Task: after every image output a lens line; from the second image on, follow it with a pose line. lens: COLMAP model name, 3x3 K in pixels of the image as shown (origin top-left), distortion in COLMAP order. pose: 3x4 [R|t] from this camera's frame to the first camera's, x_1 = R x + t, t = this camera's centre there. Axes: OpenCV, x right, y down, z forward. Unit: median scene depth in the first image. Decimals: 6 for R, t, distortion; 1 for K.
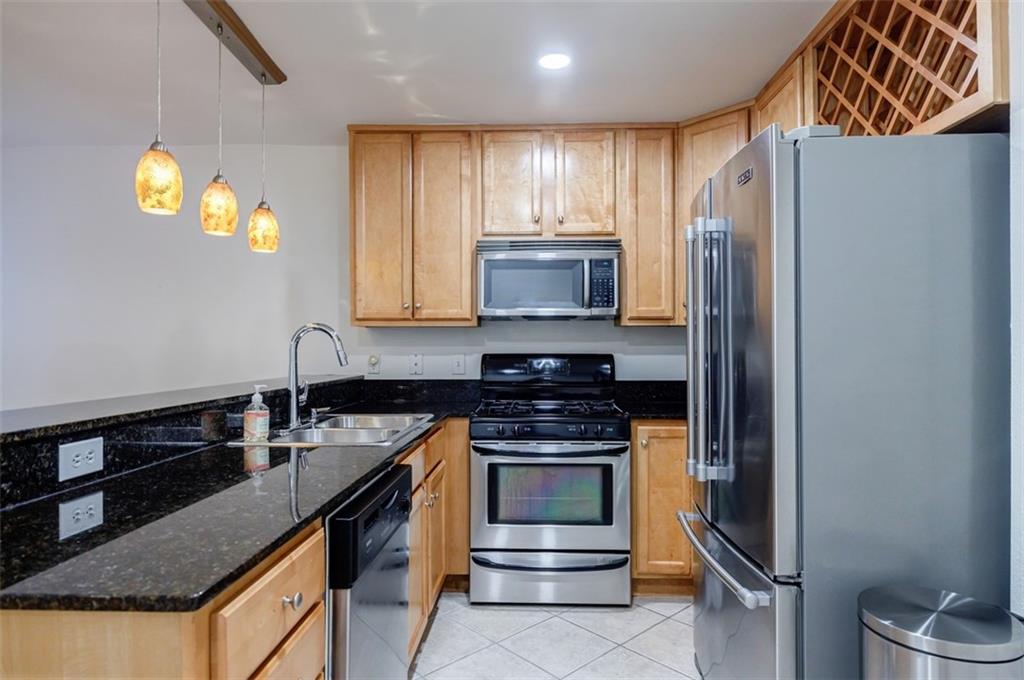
lens RADIAL K [[590.8, 0, 520.4], [0, 590.8, 346.8], [0, 0, 1]] dist [0.003122, -0.000502]
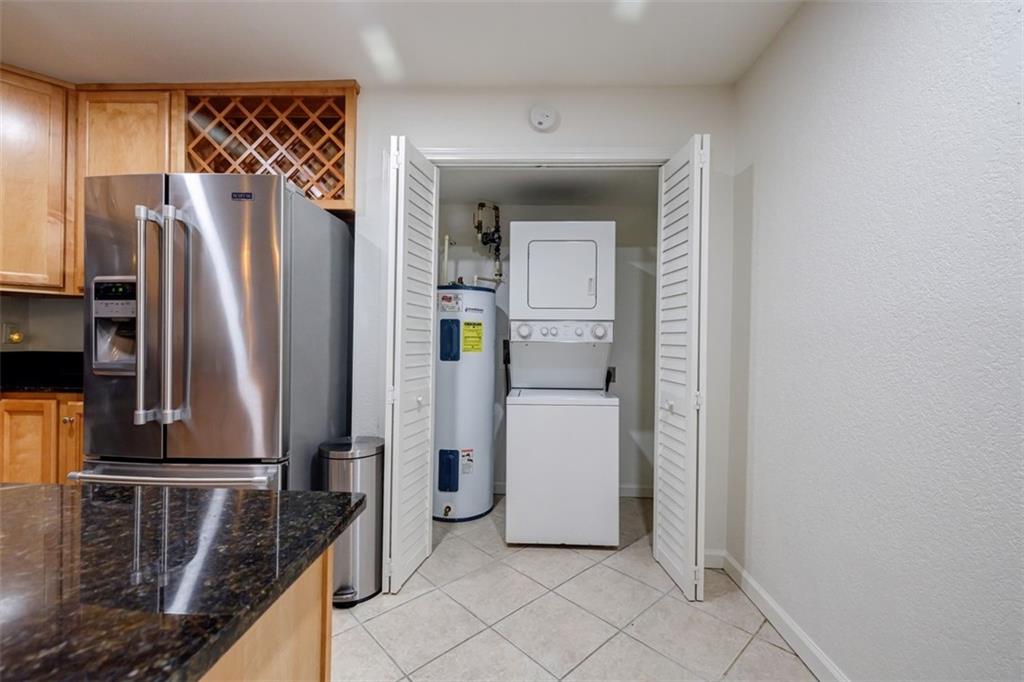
lens RADIAL K [[437.4, 0, 509.9], [0, 437.4, 339.0], [0, 0, 1]] dist [0.001929, -0.001218]
pose [[0.017778, -0.001503, 0.999841, -0.384214], [-0.018891, 0.999820, 0.001839, 0.022995], [-0.999663, -0.018921, 0.017746, 0.190867]]
